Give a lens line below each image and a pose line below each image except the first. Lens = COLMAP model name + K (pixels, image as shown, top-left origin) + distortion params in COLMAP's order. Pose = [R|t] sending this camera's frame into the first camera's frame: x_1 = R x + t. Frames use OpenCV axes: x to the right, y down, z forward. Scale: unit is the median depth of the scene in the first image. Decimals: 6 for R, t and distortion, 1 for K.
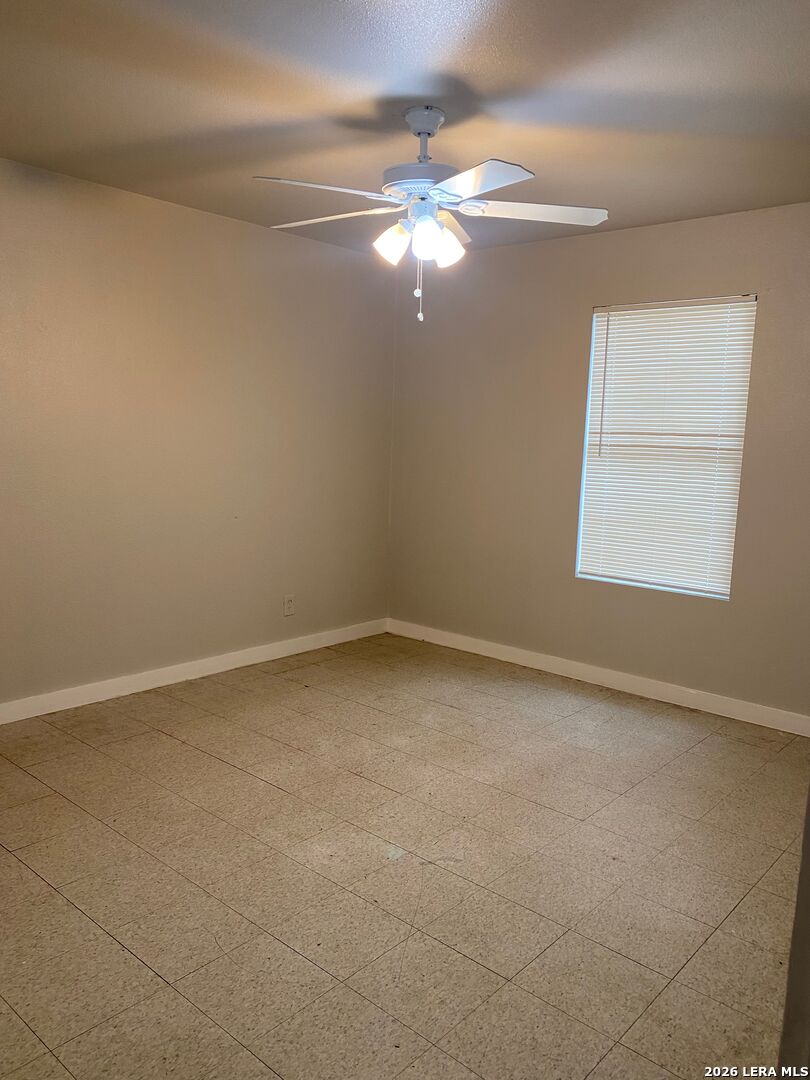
lens RADIAL K [[827.8, 0, 412.3], [0, 827.8, 545.4], [0, 0, 1]] dist [0.066678, -0.007667]
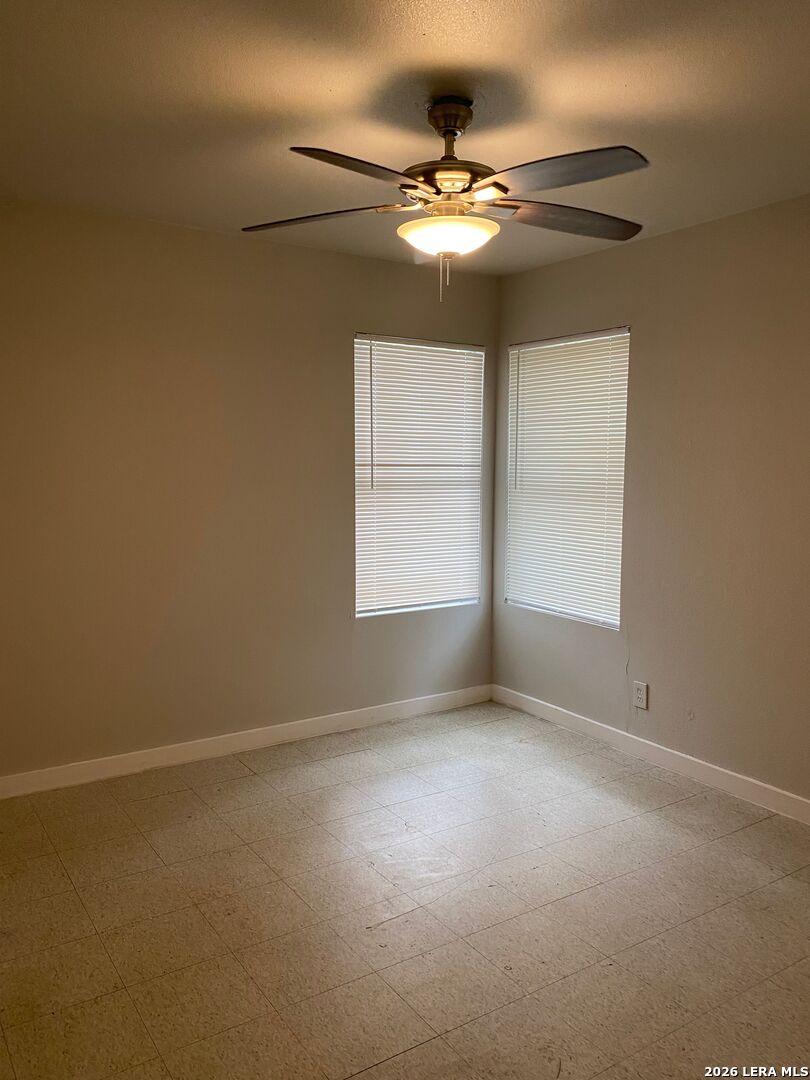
lens RADIAL K [[827.8, 0, 412.3], [0, 827.8, 545.4], [0, 0, 1]] dist [0.066678, -0.007667]
pose [[0.259072, -0.122127, 0.958106, -0.686430], [0.125336, 0.987837, 0.092026, -0.125758], [-0.957691, 0.096244, 0.271228, 0.704829]]
